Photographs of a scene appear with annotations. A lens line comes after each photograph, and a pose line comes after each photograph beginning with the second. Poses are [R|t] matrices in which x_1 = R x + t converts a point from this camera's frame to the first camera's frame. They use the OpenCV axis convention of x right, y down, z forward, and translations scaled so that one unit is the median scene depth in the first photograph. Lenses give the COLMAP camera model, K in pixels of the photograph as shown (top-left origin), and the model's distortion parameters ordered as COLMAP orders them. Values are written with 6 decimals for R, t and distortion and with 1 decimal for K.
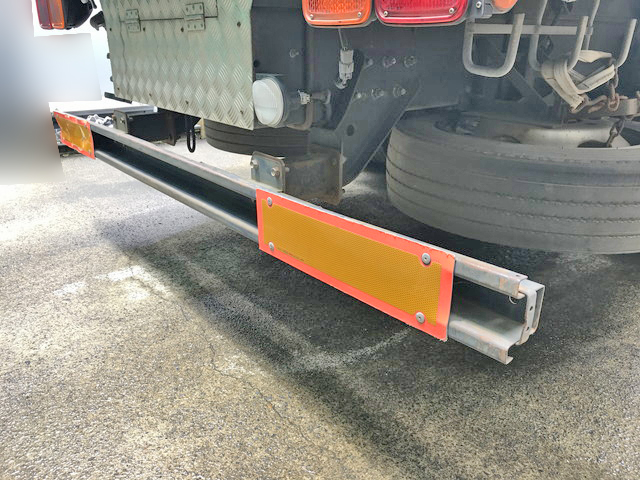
lens RADIAL K [[530.2, 0, 320.7], [0, 530.2, 237.5], [0, 0, 1]] dist [0.030520, -0.033917]
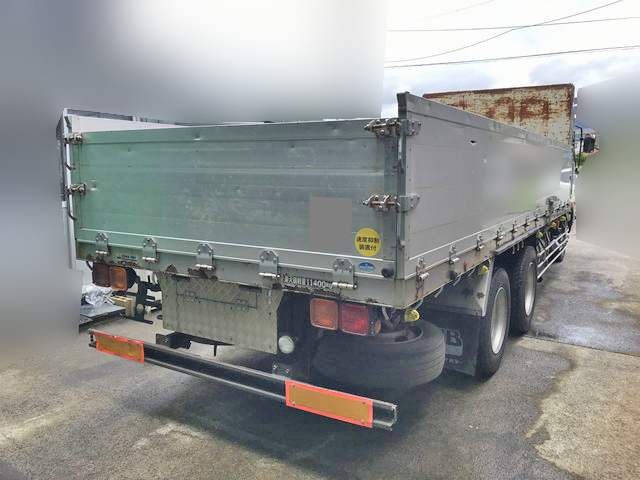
lens RADIAL K [[530.2, 0, 320.1], [0, 530.2, 237.3], [0, 0, 1]] dist [0.030520, -0.033917]
pose [[0.943541, -0.045110, 0.328169, -0.627538], [0.117104, 0.972138, -0.203064, -0.181214], [-0.309865, 0.230029, 0.922535, -1.257175]]
